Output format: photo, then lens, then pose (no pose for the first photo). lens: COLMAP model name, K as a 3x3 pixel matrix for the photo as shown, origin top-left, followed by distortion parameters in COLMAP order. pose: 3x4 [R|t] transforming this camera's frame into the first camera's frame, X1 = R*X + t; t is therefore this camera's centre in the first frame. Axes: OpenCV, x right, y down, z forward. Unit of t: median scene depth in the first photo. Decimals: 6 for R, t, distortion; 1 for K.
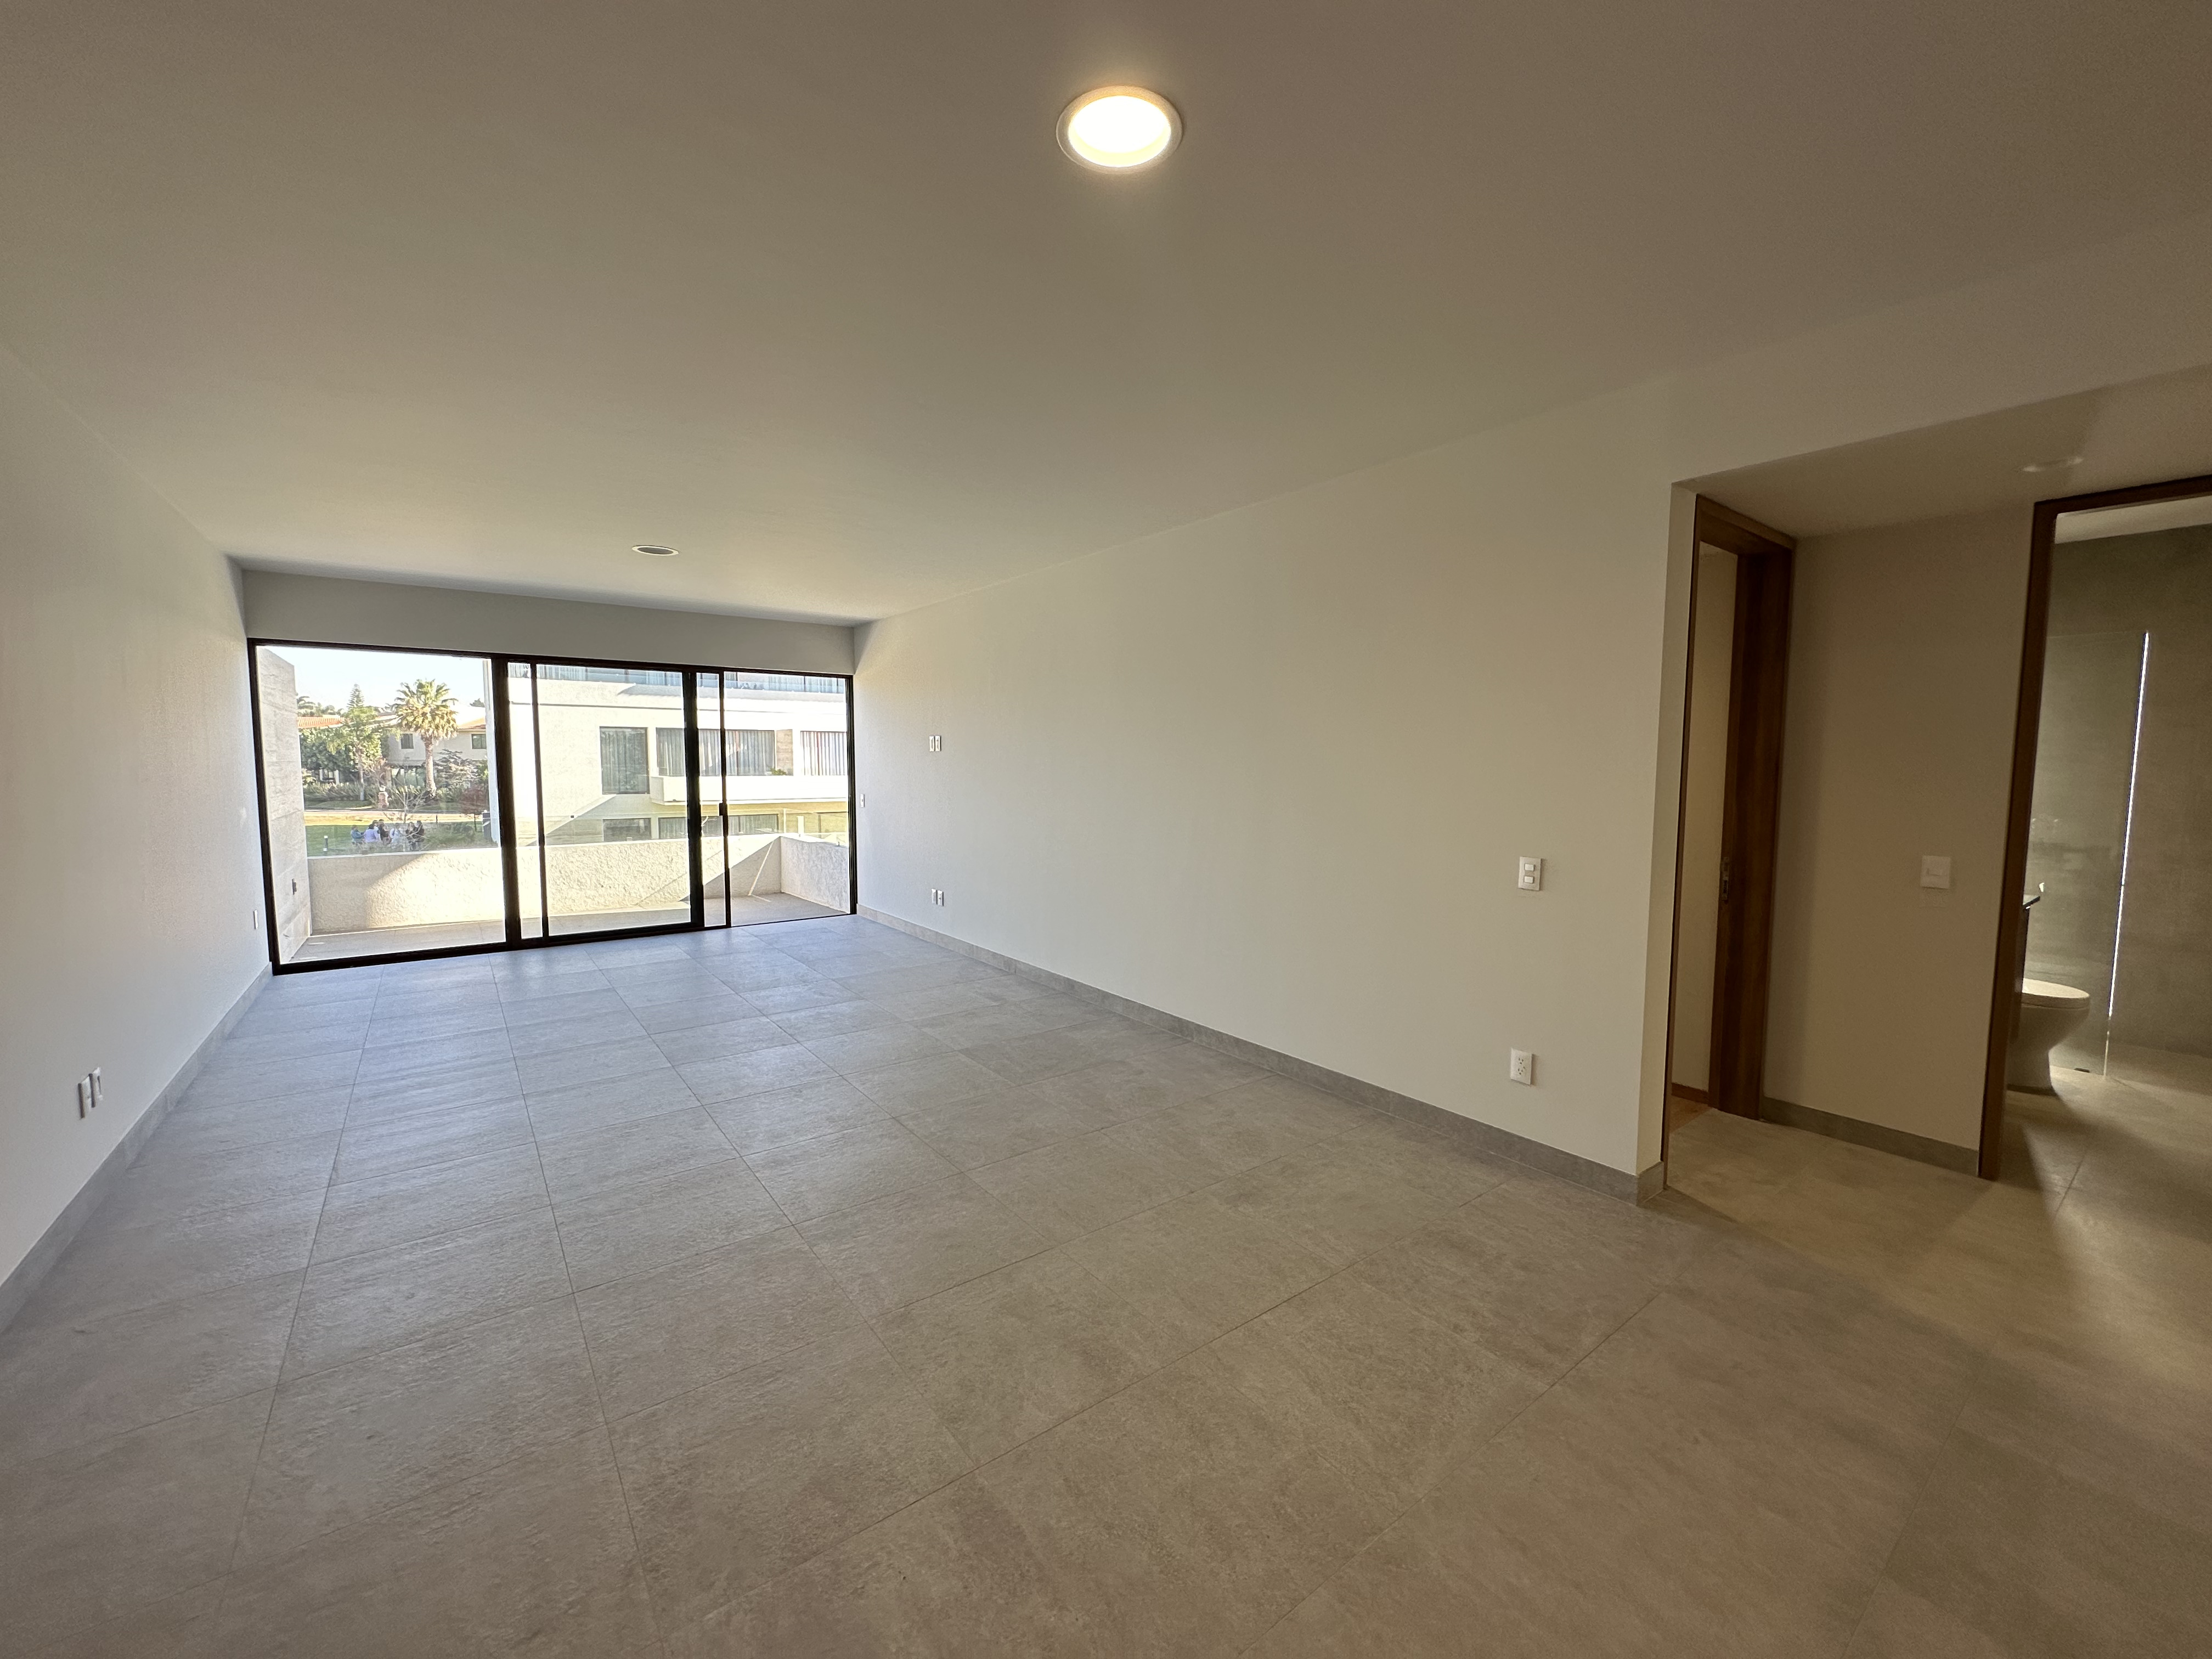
lens RADIAL K [[880.0, 0, 1106.0], [0, 880.0, 829.5], [0, 0, 1]] dist [-0.001169, -0.000295]
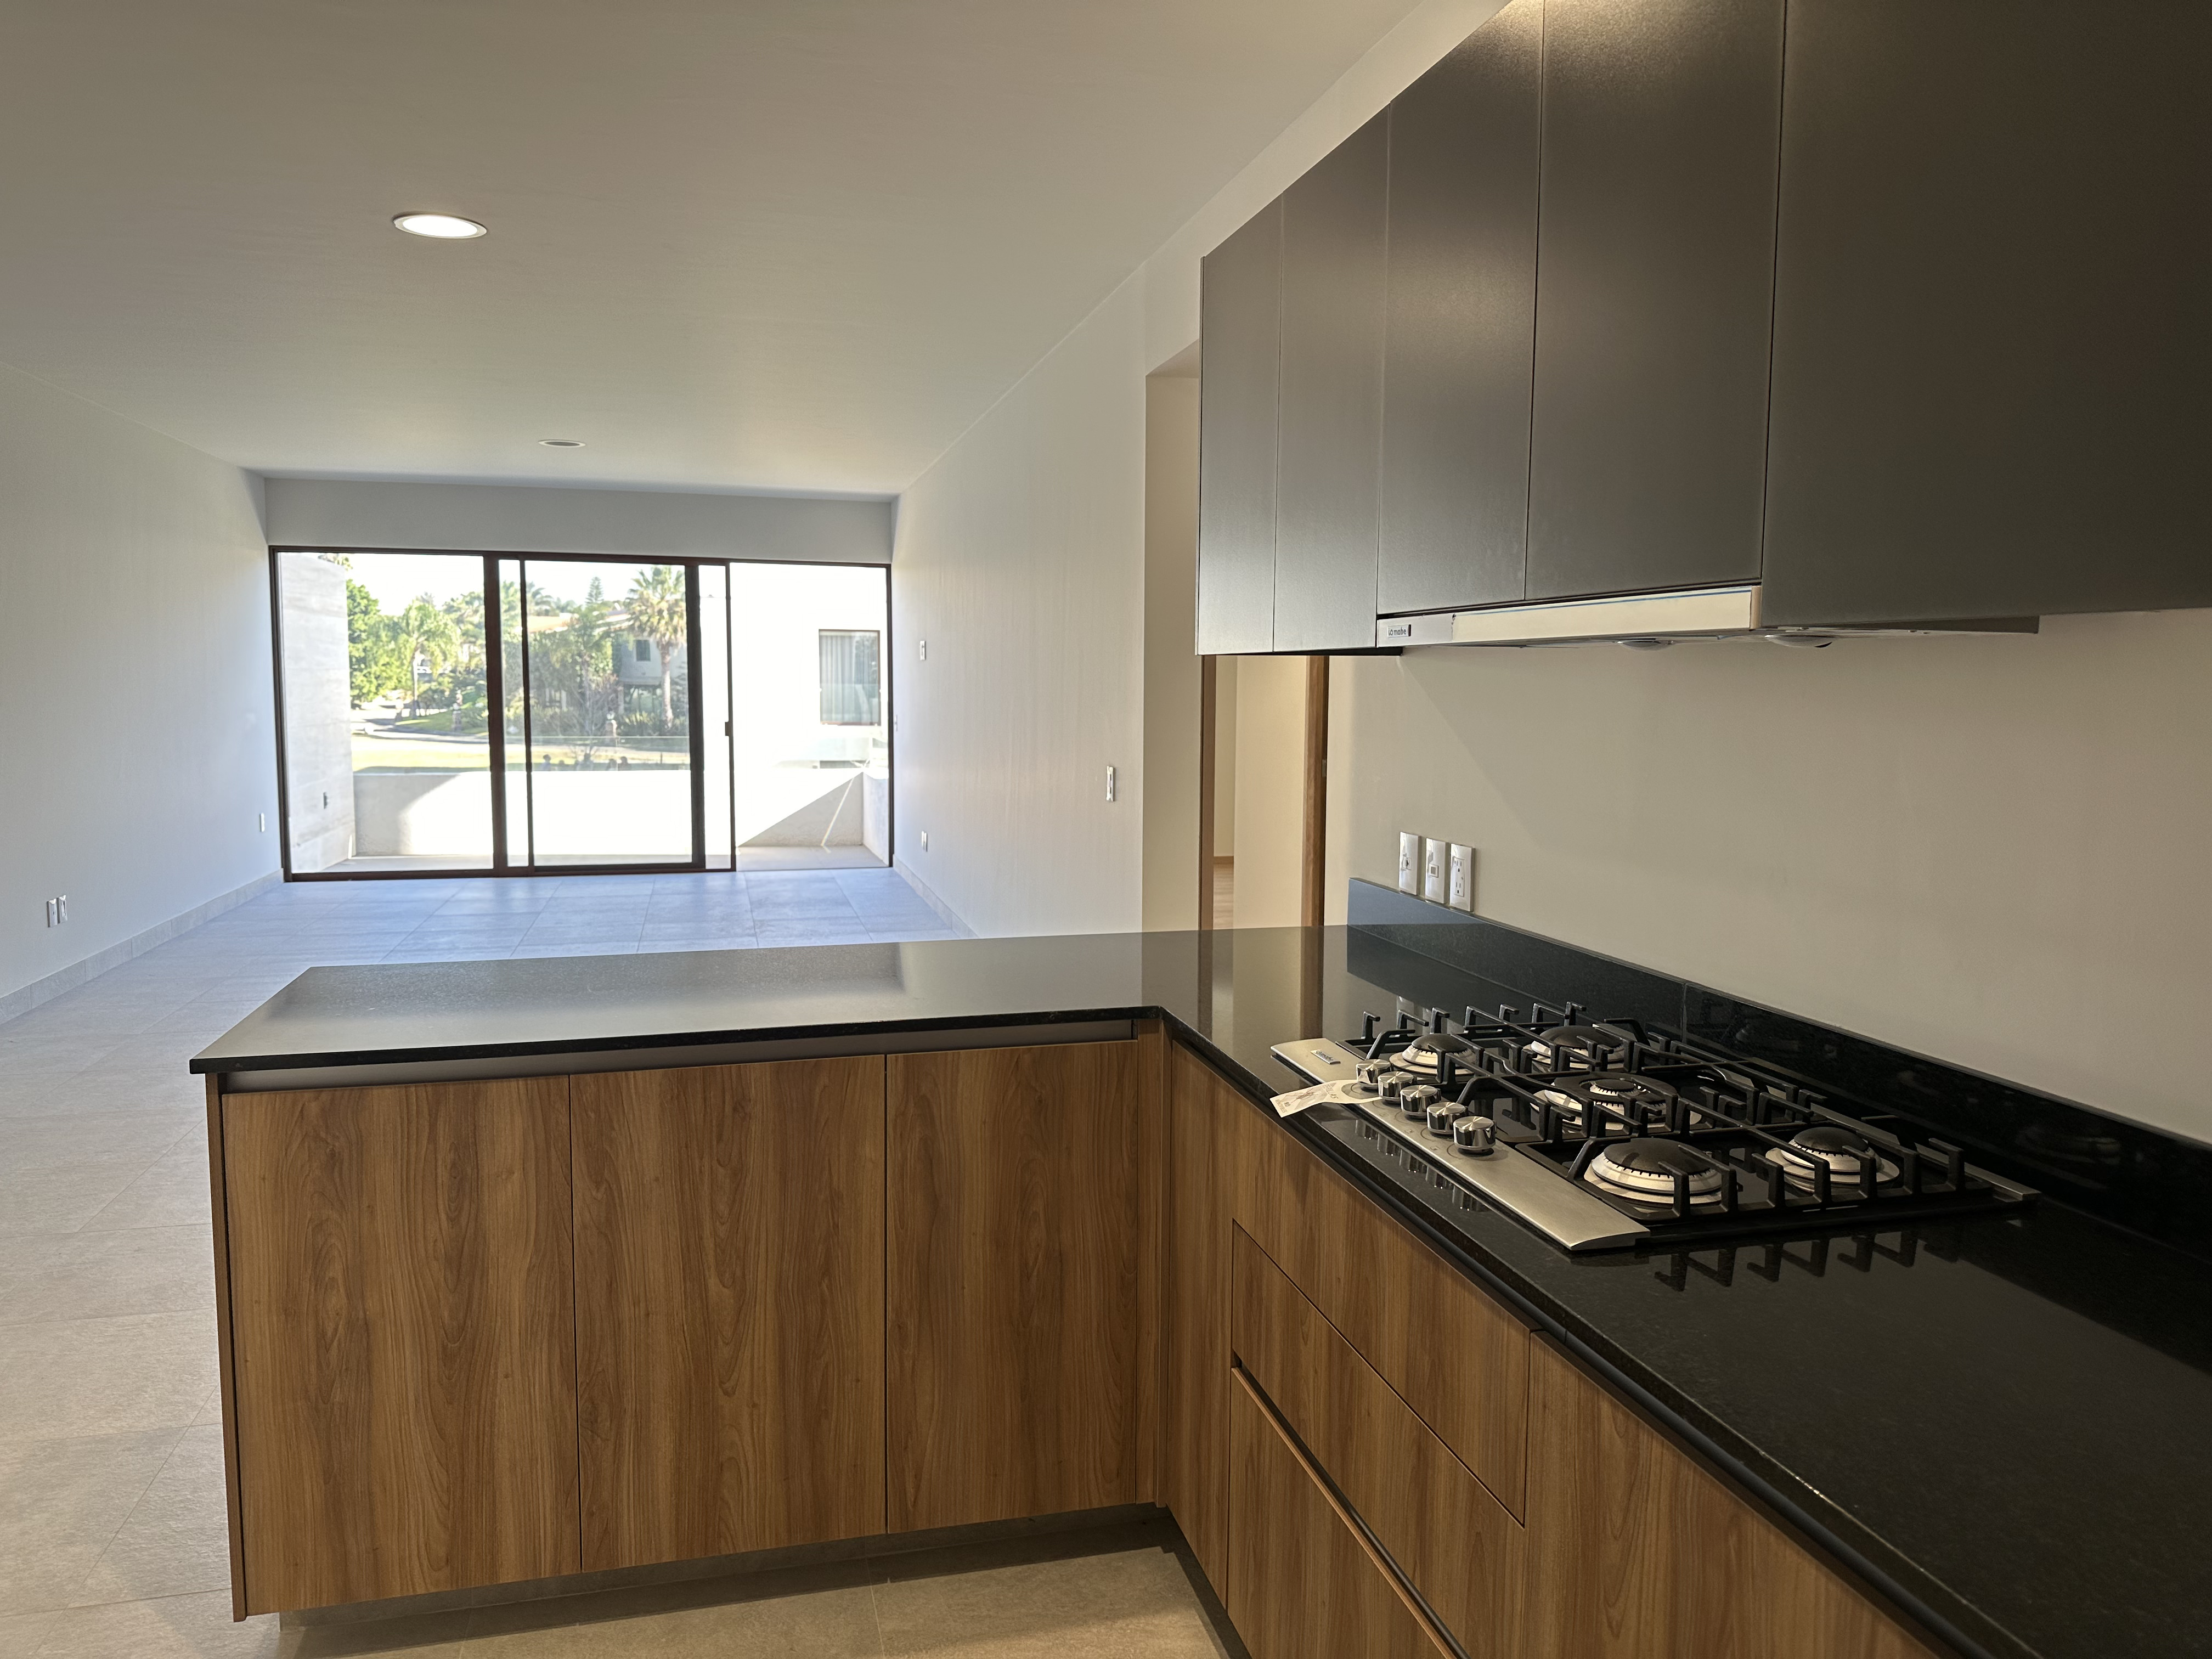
lens RADIAL K [[1555.5, 0, 1106.0], [0, 1555.5, 829.5], [0, 0, 1]] dist [0.040329, -0.050376]
pose [[0.922080, 0.041911, -0.384723, 0.393939], [-0.035951, 0.999096, 0.022676, 0.021291], [0.385326, -0.007078, 0.922753, -0.186286]]
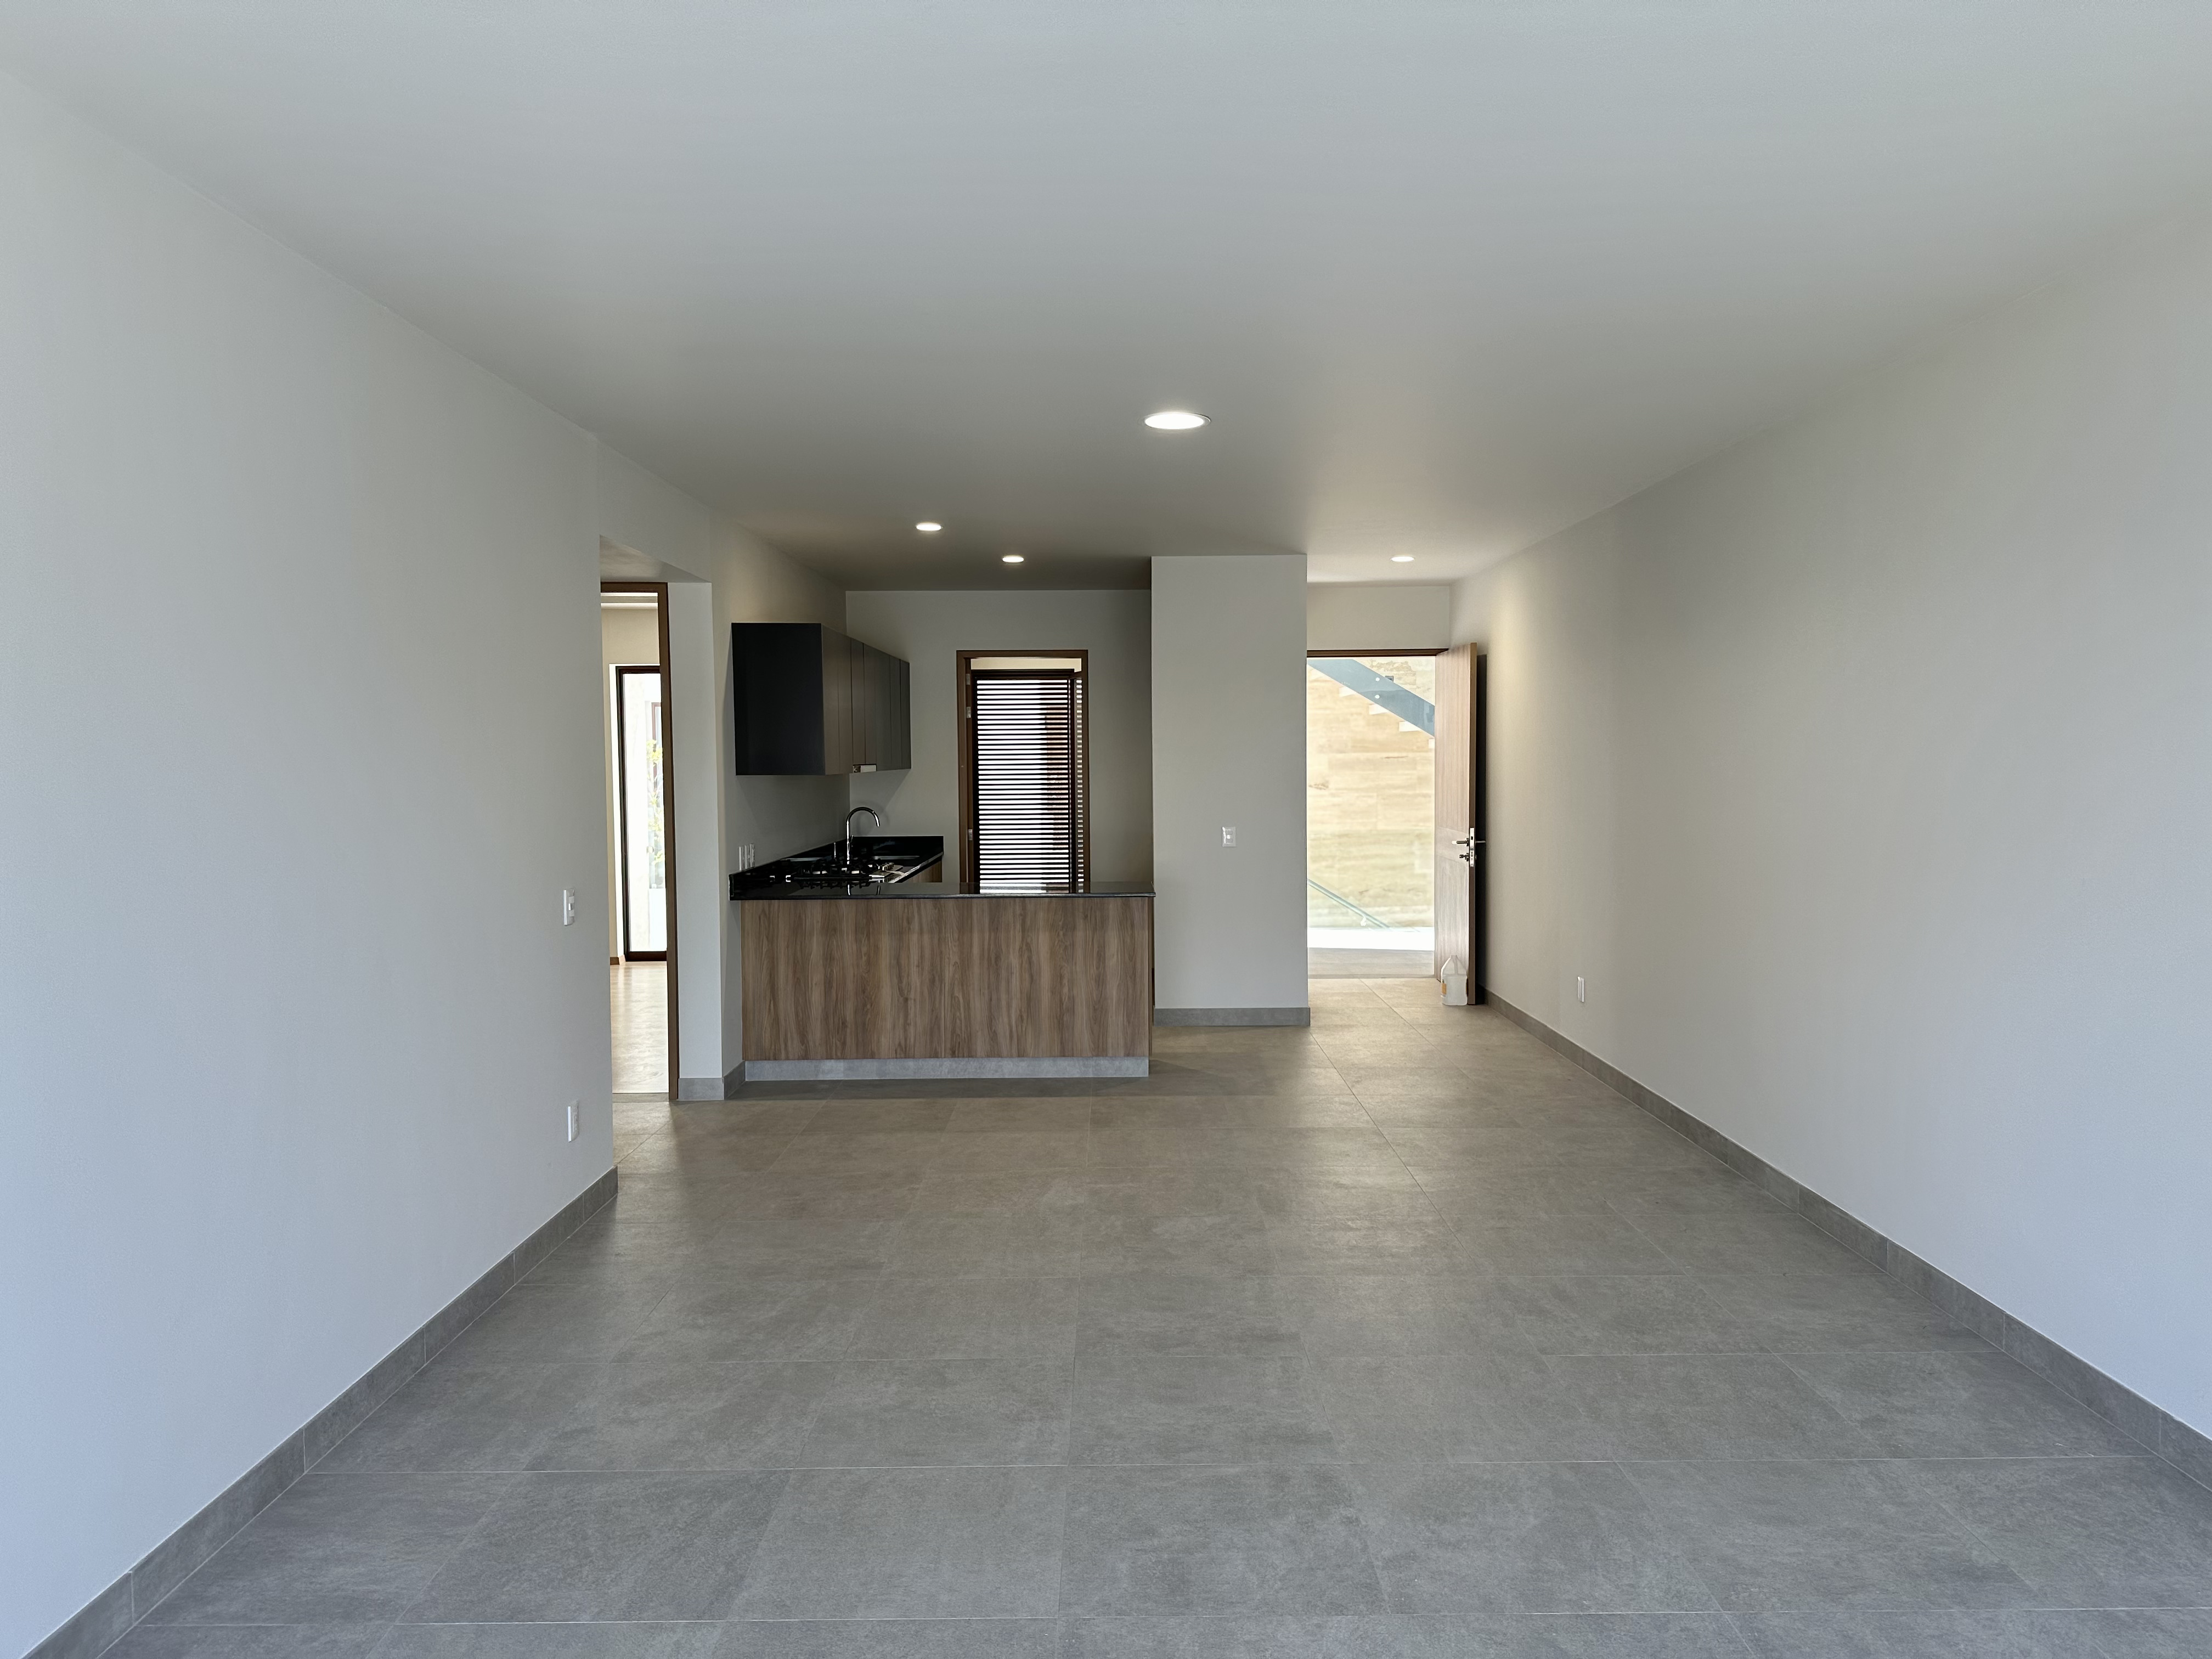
lens RADIAL K [[1555.5, 0, 1106.0], [0, 1555.5, 829.5], [0, 0, 1]] dist [0.040329, -0.050376]
pose [[-0.797392, -0.024529, 0.602963, -0.333859], [0.054665, 0.992130, 0.112652, -0.064817], [-0.600980, 0.122788, -0.789776, 0.685379]]
